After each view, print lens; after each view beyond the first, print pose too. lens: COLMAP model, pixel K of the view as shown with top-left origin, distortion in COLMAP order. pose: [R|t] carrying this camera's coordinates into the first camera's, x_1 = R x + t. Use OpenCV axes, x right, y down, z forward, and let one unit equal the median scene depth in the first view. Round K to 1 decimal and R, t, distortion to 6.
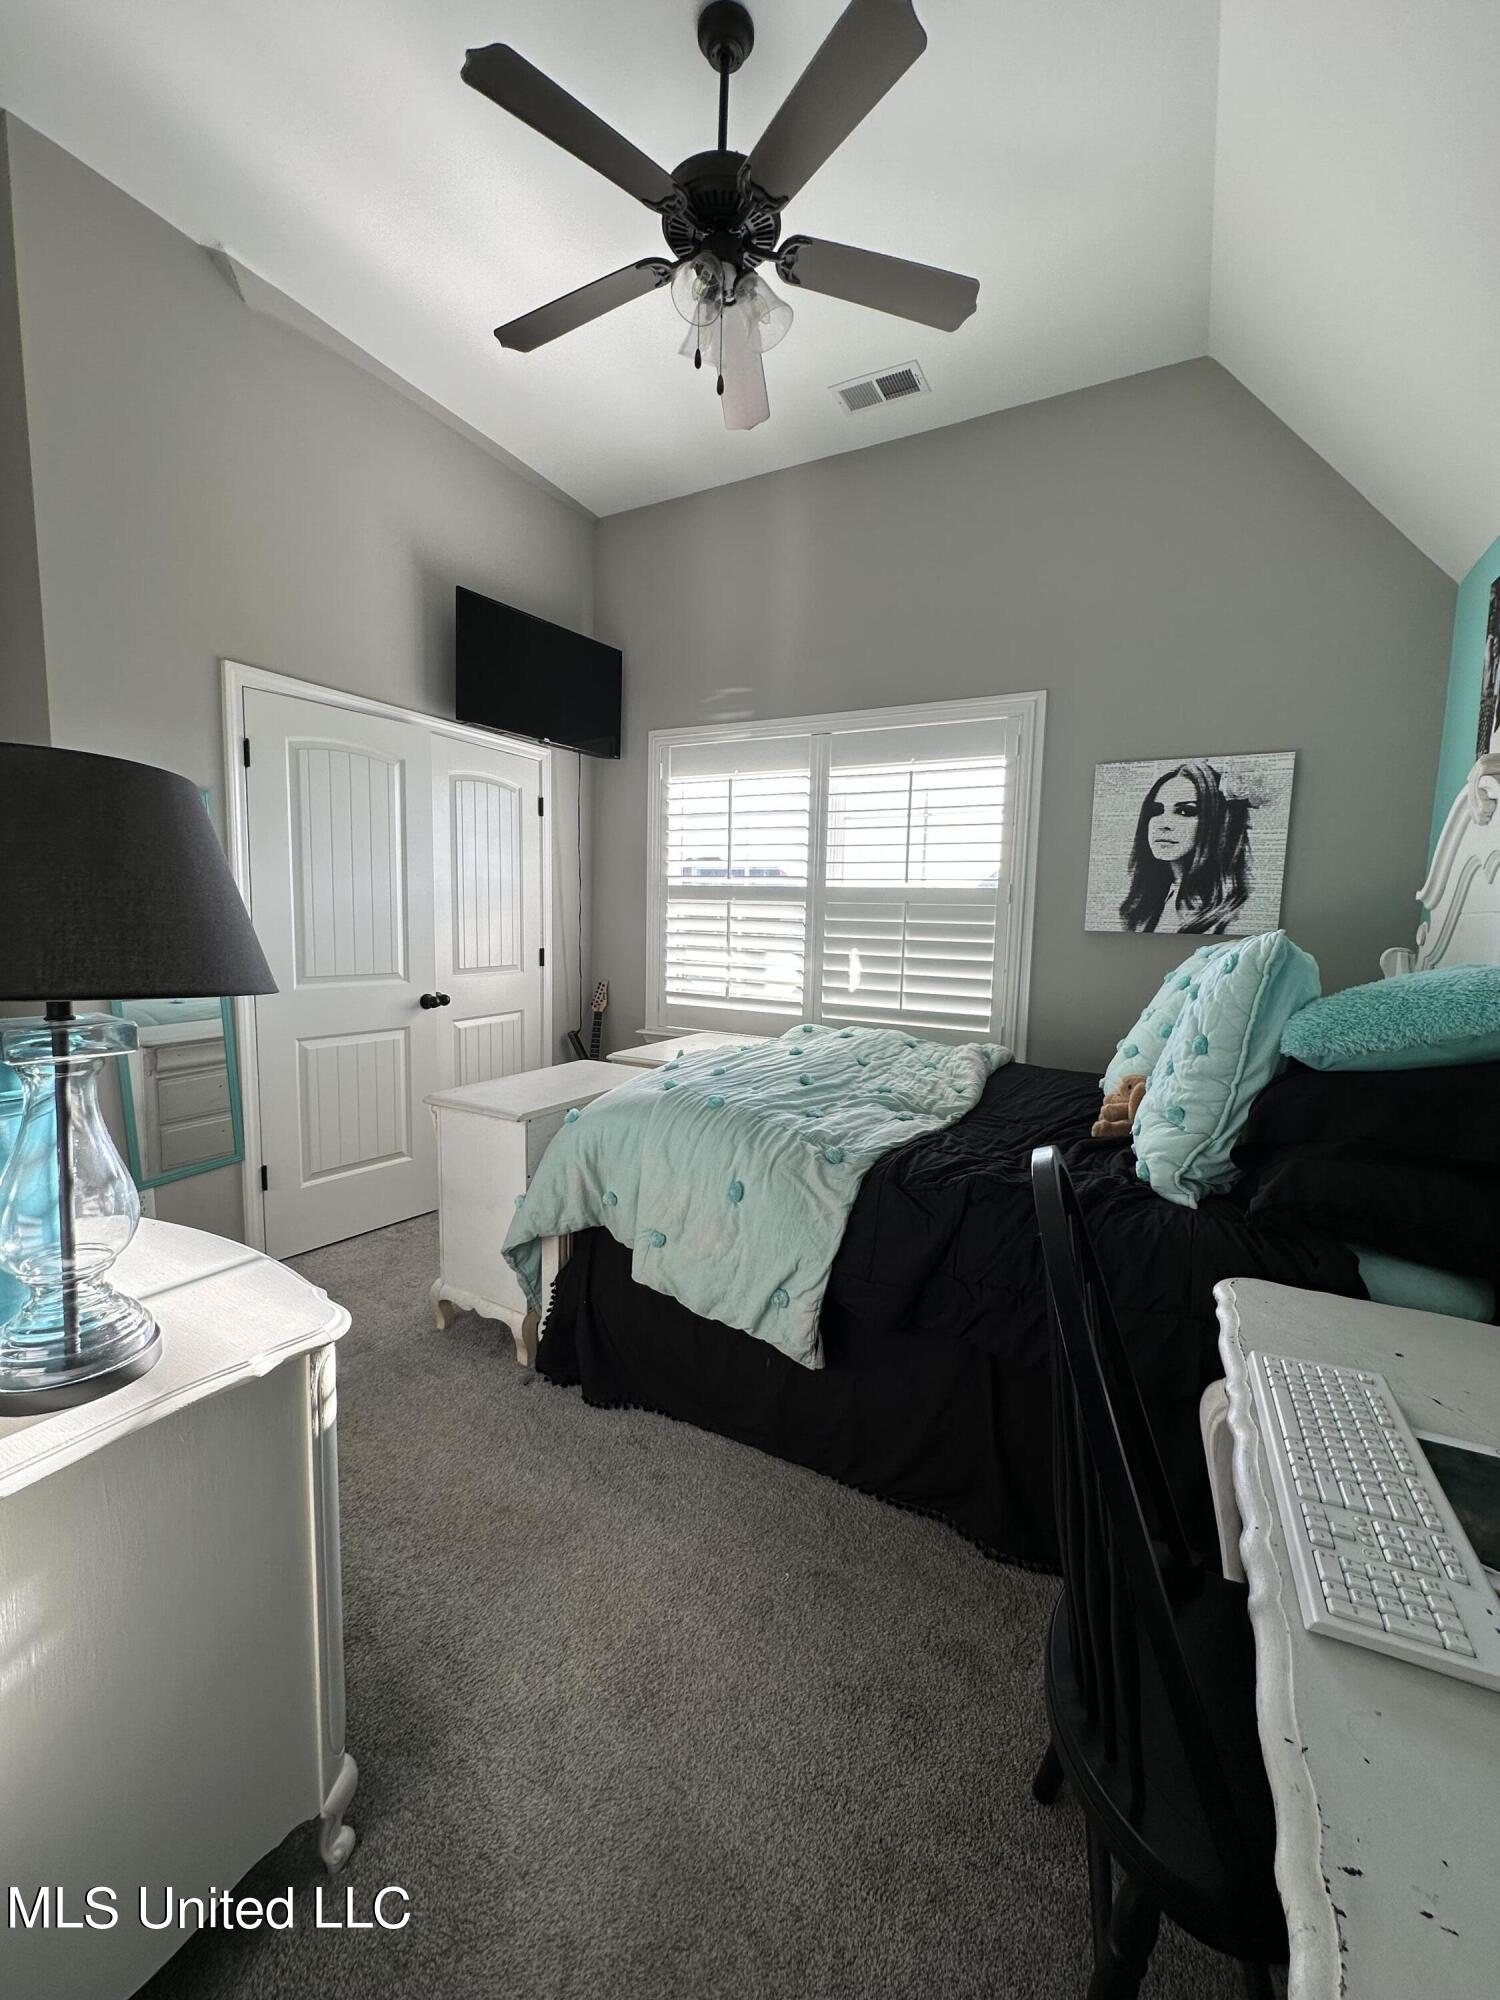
lens RADIAL K [[804.5, 0, 750.0], [0, 804.5, 1000.0], [0, 0, 1]] dist [-0.000041, 0.000030]
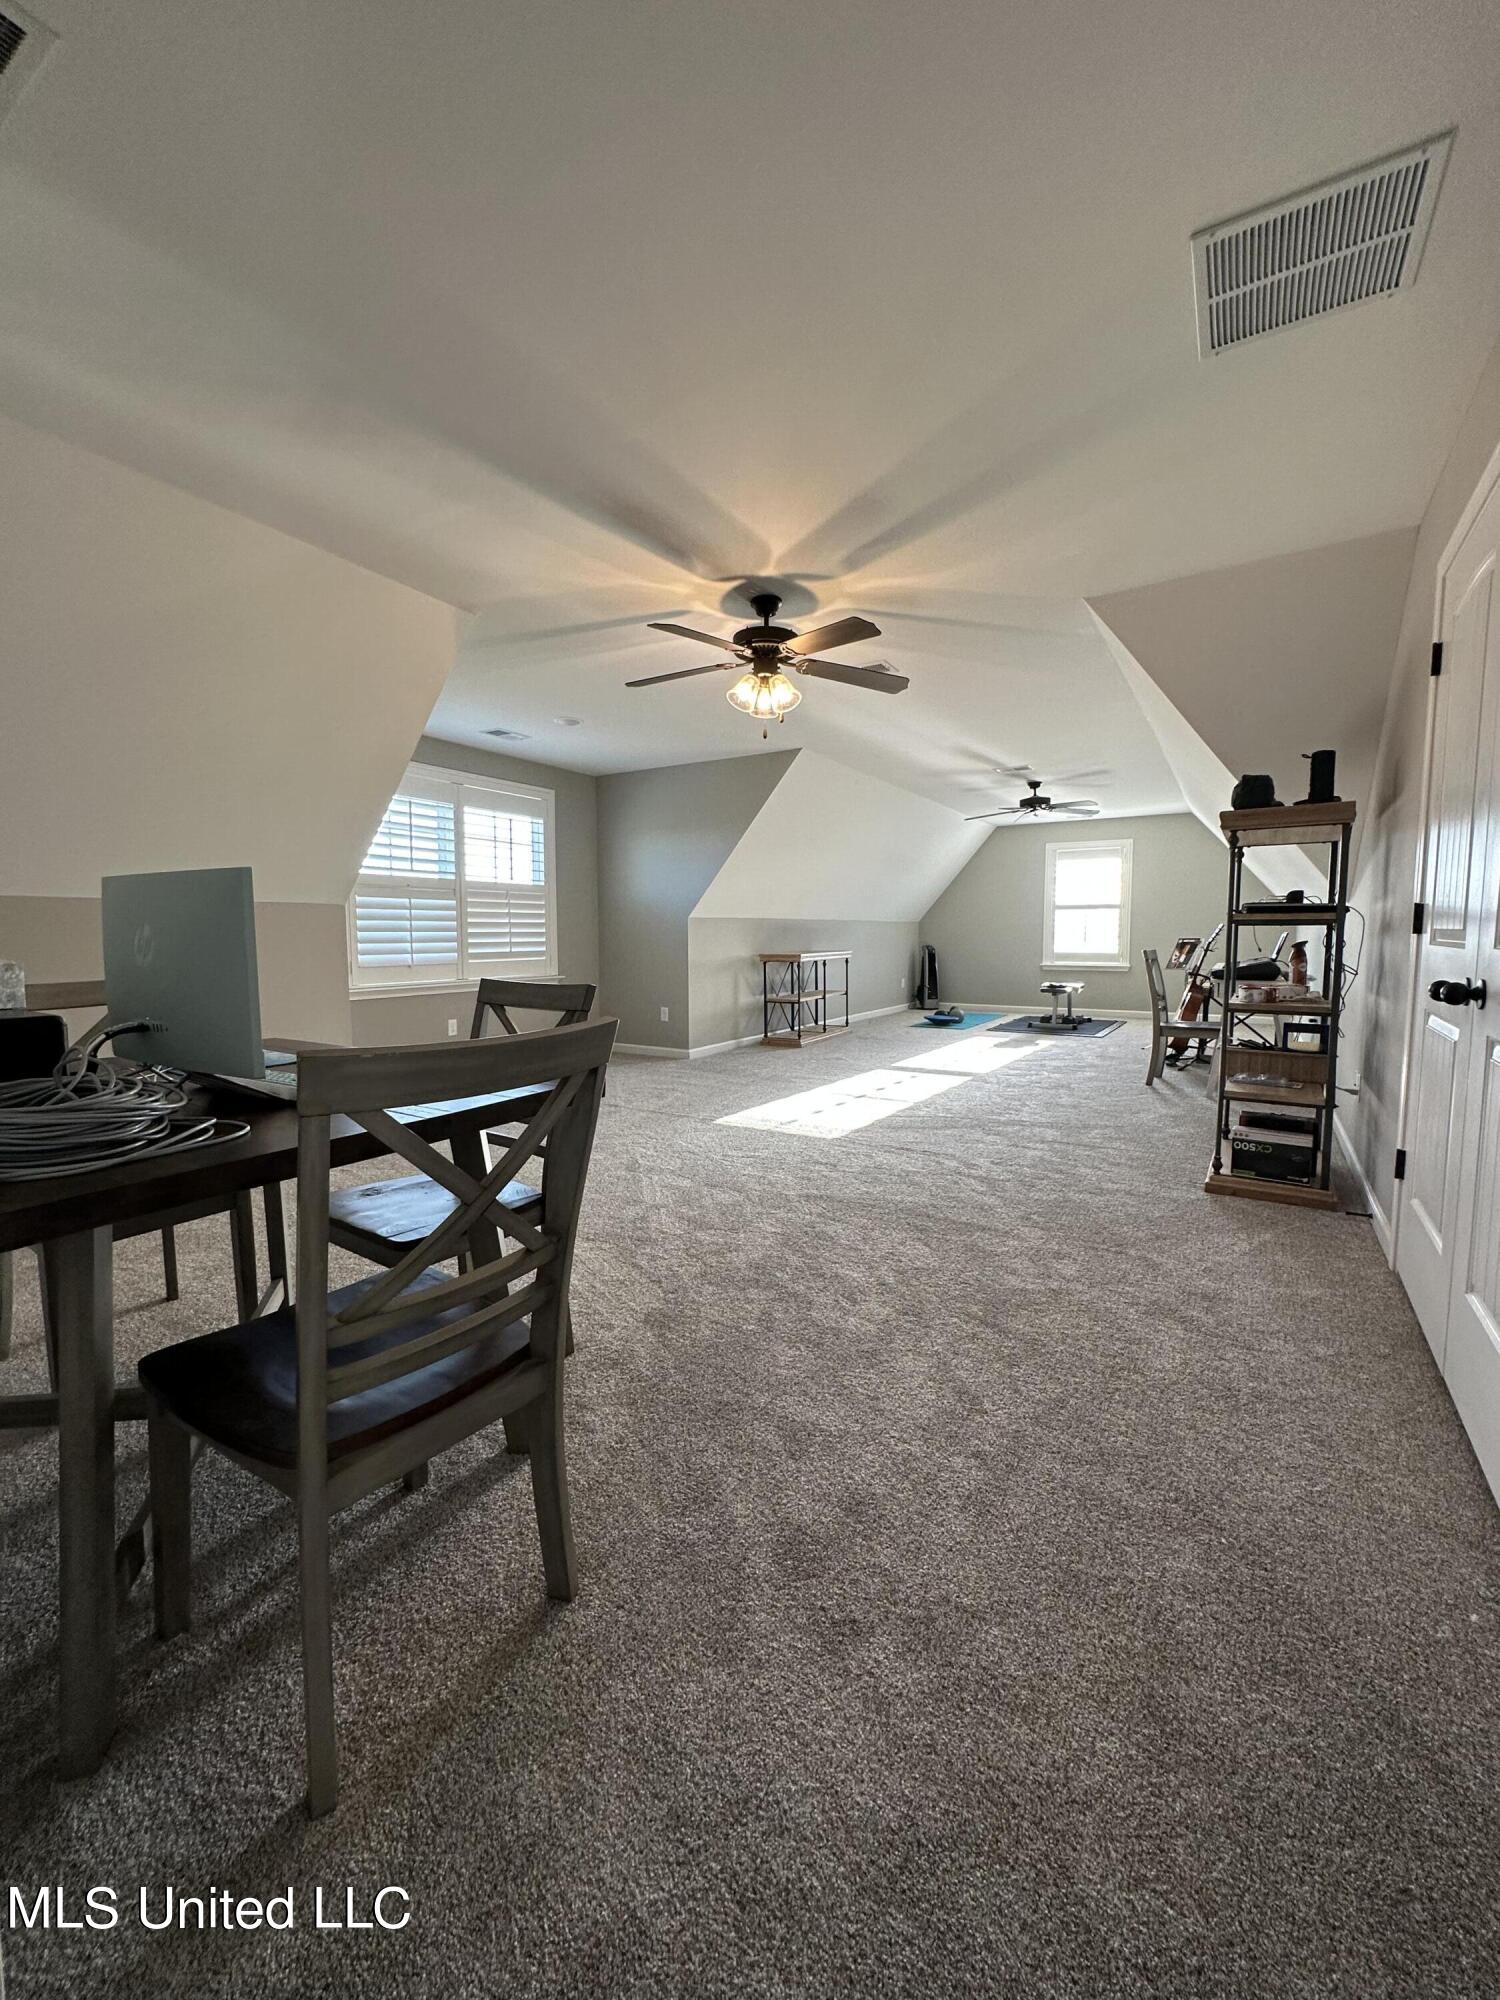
lens RADIAL K [[804.5, 0, 750.0], [0, 804.5, 1000.0], [0, 0, 1]] dist [-0.000041, 0.000030]
pose [[0.039956, -0.113468, 0.992738, -1.755163], [0.109761, 0.988017, 0.108511, -0.019693], [-0.993155, 0.104628, 0.051931, 0.442379]]
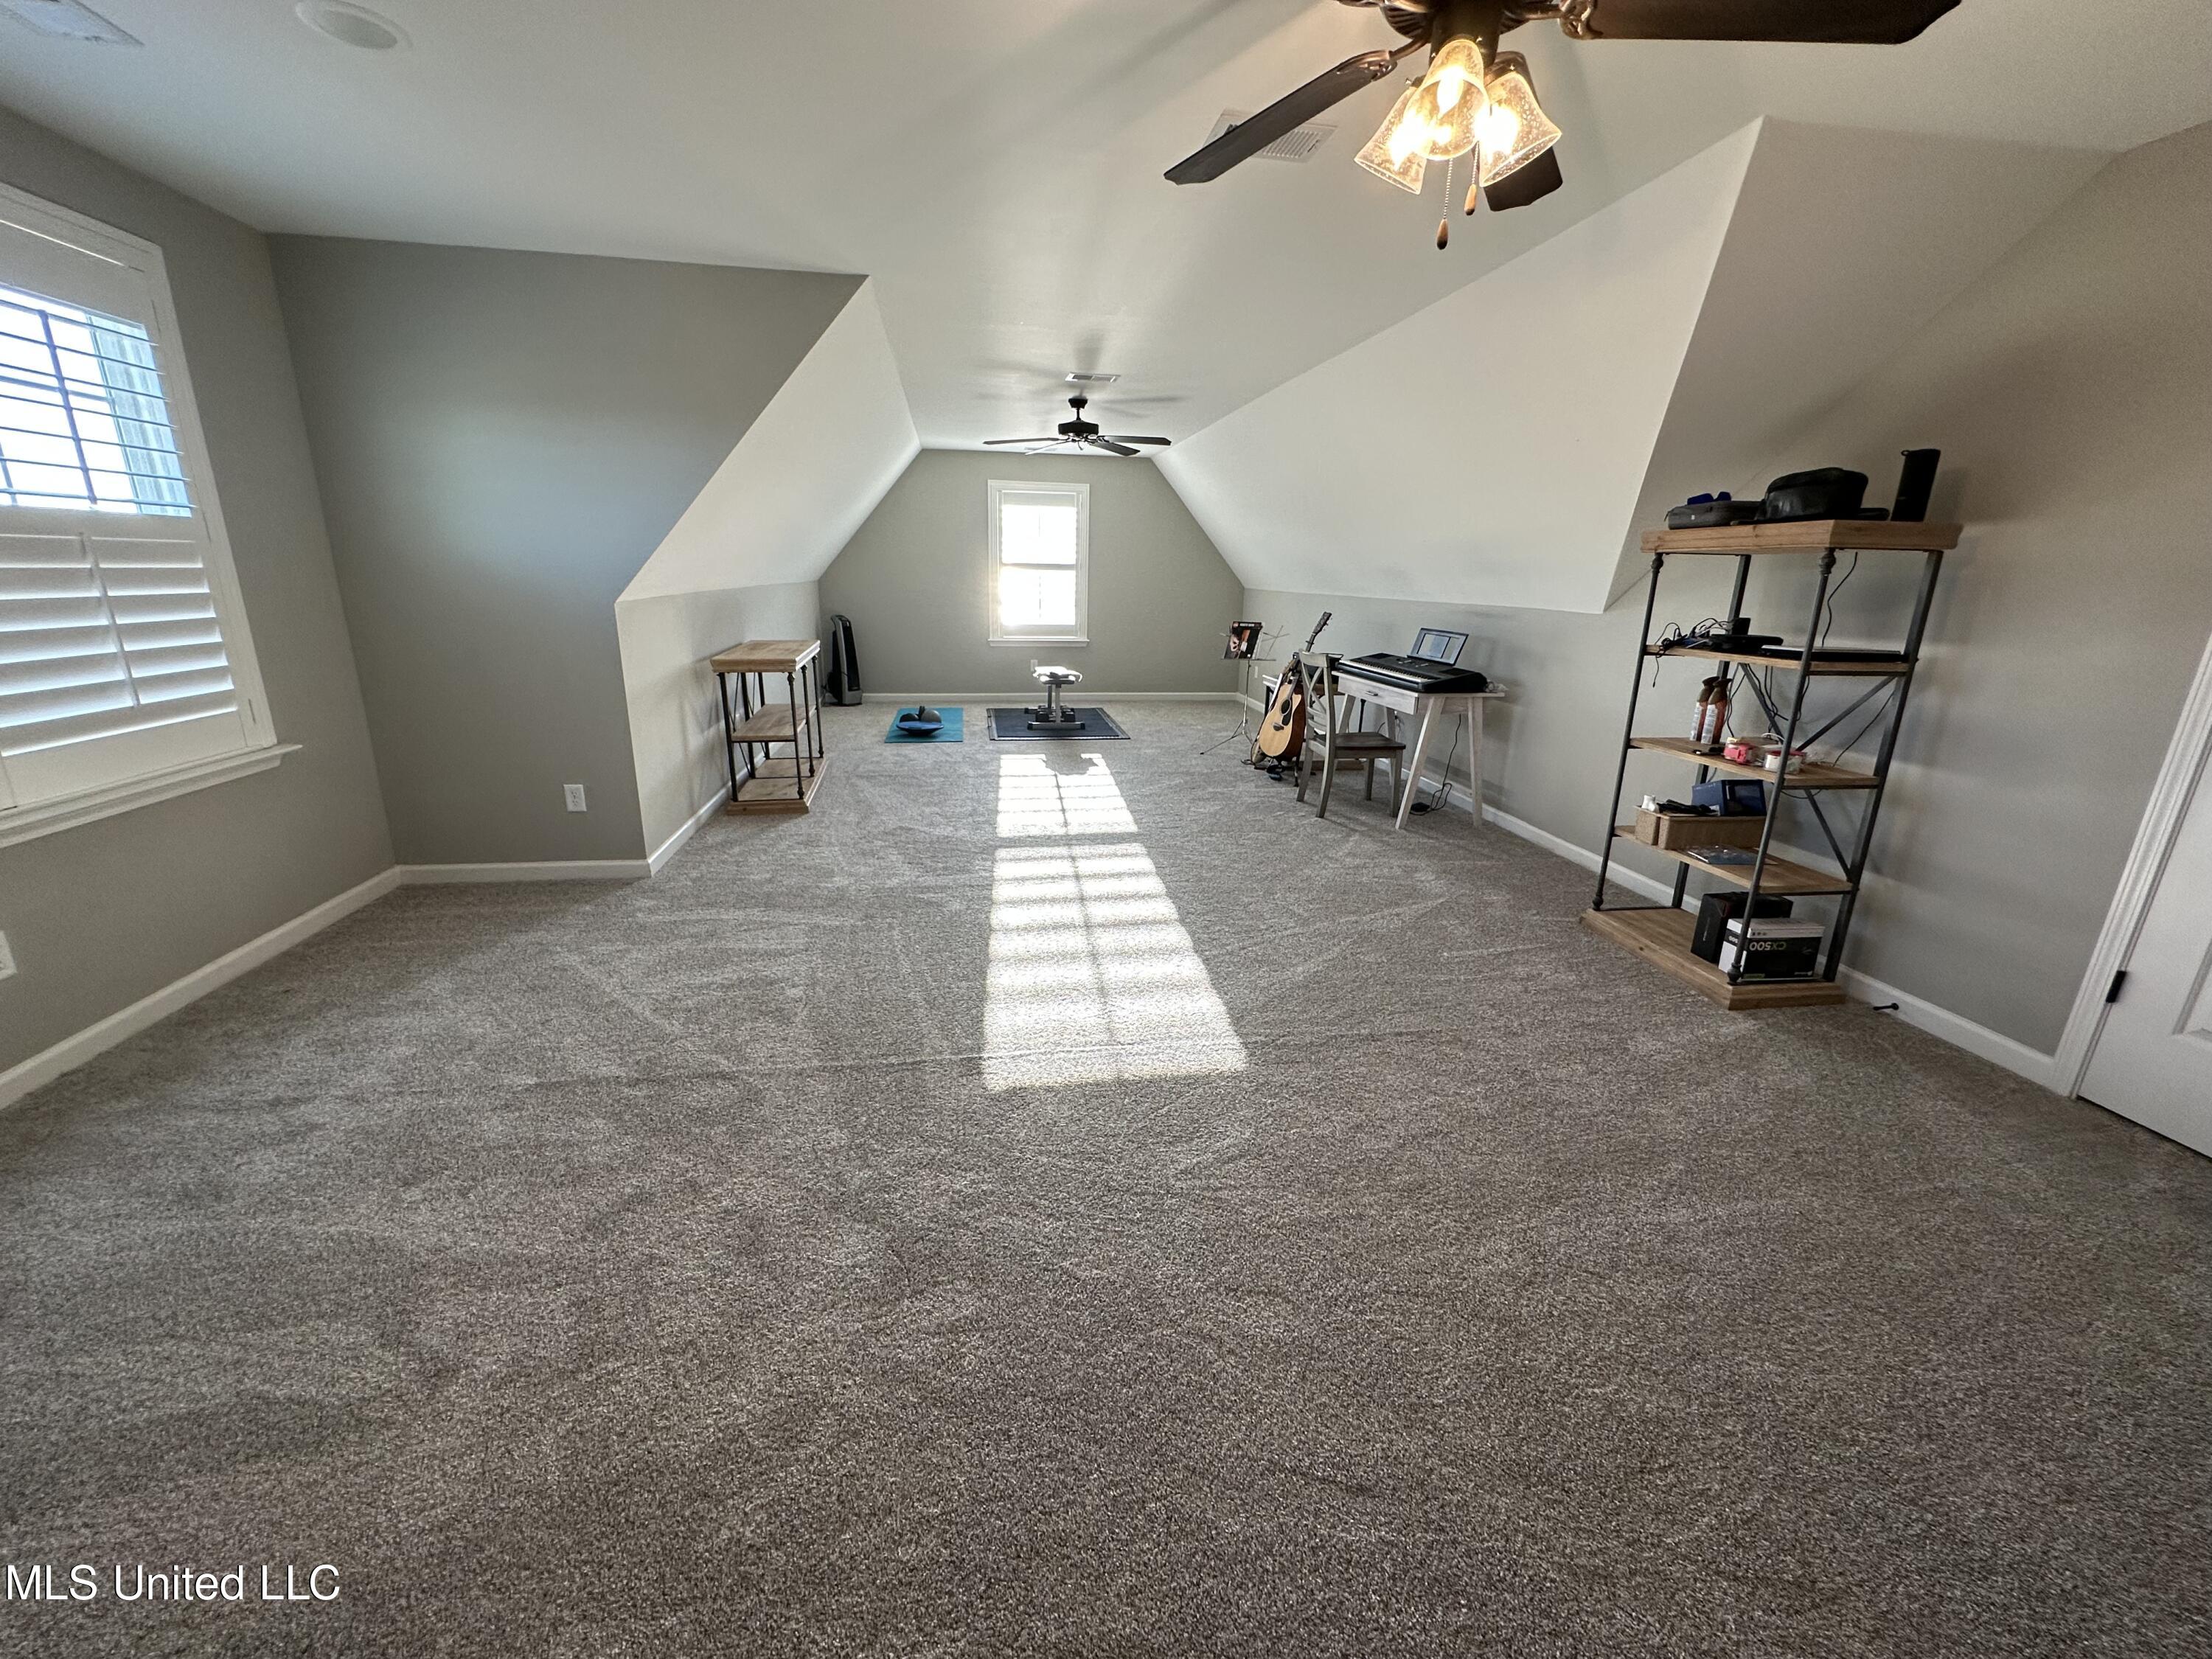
lens RADIAL K [[889.8, 0, 1106.0], [0, 889.8, 829.5], [0, 0, 1]] dist [-0.000041, 0.000030]
pose [[-0.622451, -0.260043, 0.738195, -0.969085], [0.043959, 0.930085, 0.364706, -0.139800], [-0.781423, 0.259462, -0.567501, 0.920964]]
